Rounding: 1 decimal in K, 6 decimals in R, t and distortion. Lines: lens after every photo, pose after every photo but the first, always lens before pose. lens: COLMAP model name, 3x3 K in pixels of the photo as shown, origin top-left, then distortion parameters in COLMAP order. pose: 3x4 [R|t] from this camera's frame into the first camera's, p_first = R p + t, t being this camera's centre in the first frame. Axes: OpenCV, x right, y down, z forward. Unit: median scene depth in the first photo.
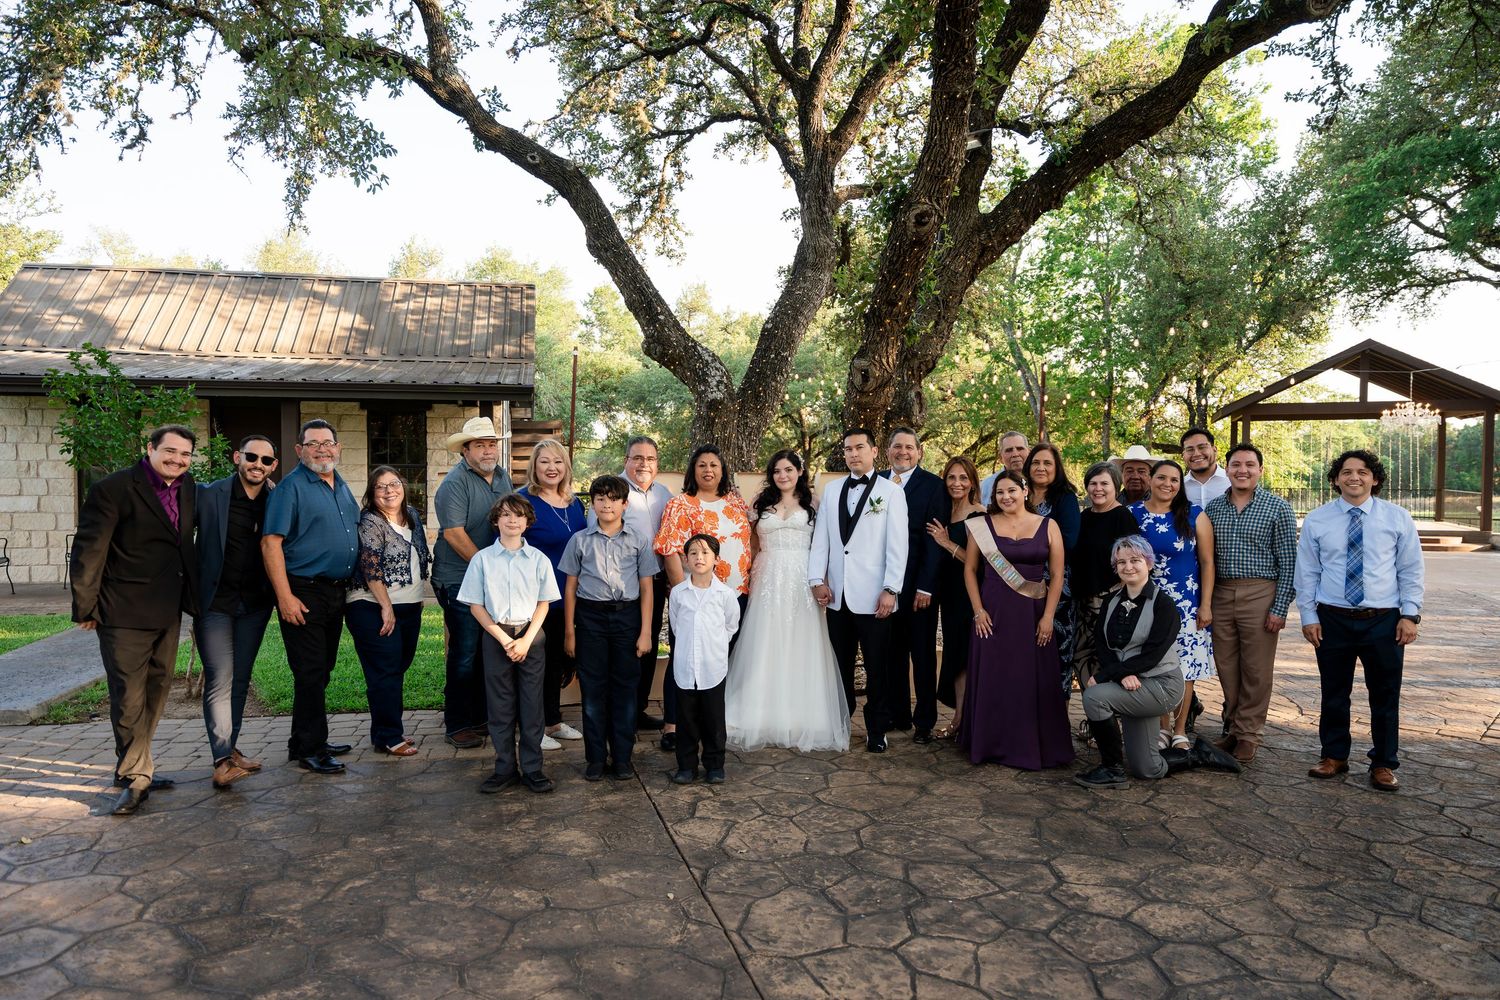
lens RADIAL K [[1020.6, 0, 746.6], [0, 1020.6, 502.5], [0, 0, 1]] dist [-0.030444, 0.002351]
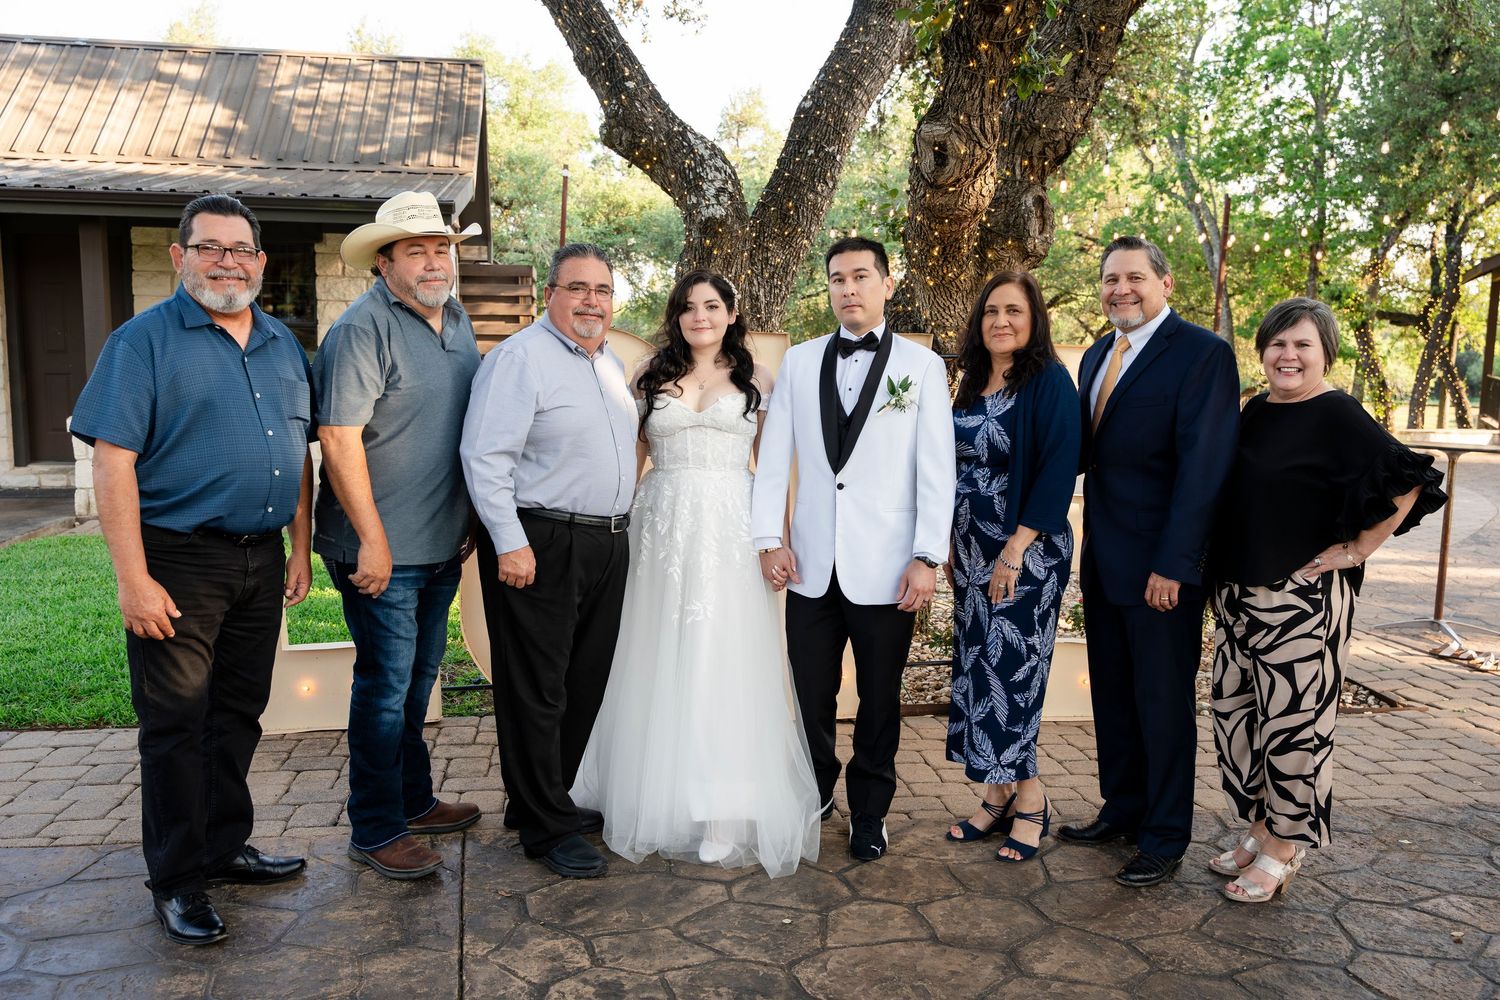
lens RADIAL K [[1286.3, 0, 753.8], [0, 1286.3, 506.6], [0, 0, 1]] dist [-0.011467, -0.047884]
pose [[0.998404, 0.019480, -0.053011, 0.026661], [-0.014482, 0.995553, 0.093080, 0.001102], [0.054588, -0.092164, 0.994246, 0.136817]]
